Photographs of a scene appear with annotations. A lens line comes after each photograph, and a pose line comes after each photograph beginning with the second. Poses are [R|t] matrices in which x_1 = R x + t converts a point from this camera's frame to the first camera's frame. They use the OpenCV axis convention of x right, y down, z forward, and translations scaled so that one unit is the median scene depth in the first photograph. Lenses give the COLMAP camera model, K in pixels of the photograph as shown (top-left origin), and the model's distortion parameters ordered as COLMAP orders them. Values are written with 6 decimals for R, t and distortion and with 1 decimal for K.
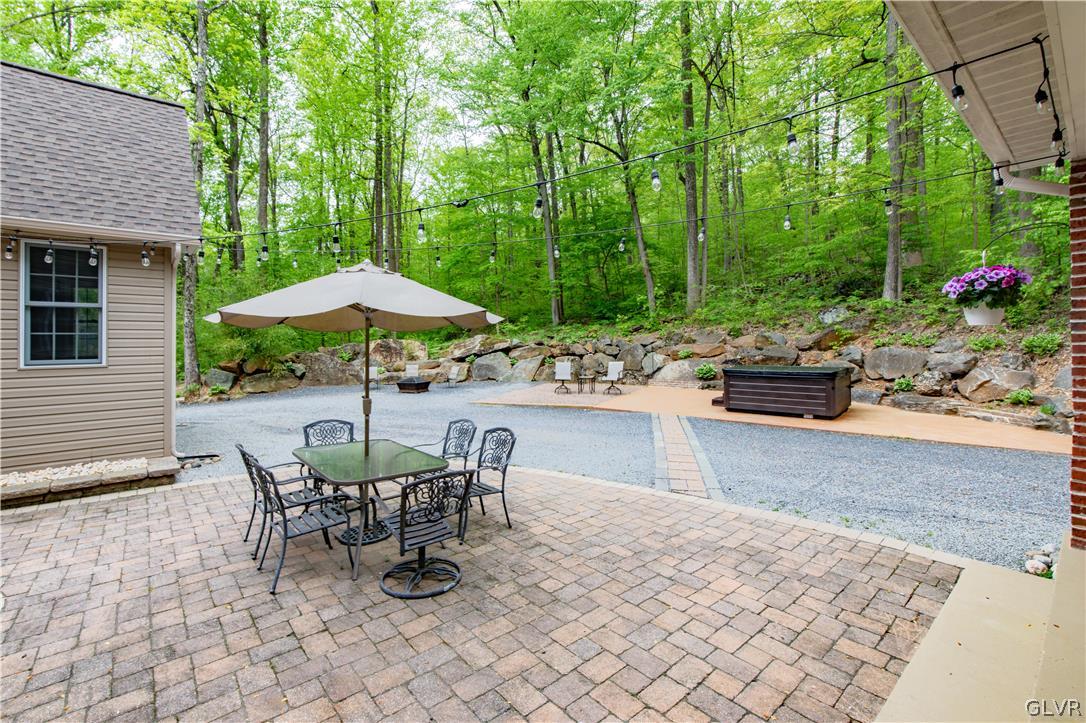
lens RADIAL K [[480.6, 0, 542.6], [0, 480.6, 329.0], [0, 0, 1]] dist [0.000364, 0.000022]
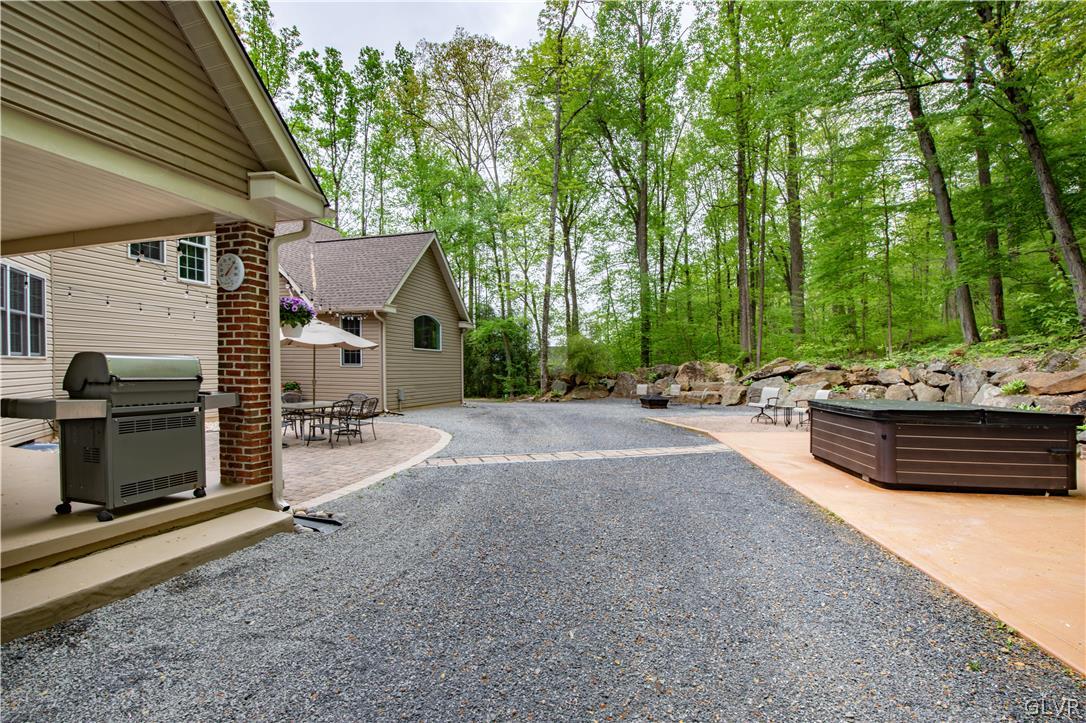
lens RADIAL K [[494.1, 0, 543.0], [0, 494.1, 361.5], [0, 0, 1]] dist [0.000865, 0.000092]
pose [[0.526865, 0.007864, -0.849913, 0.535136], [0.005041, 0.999911, 0.012377, 0.007713], [0.849934, -0.010806, 0.526778, 0.168595]]
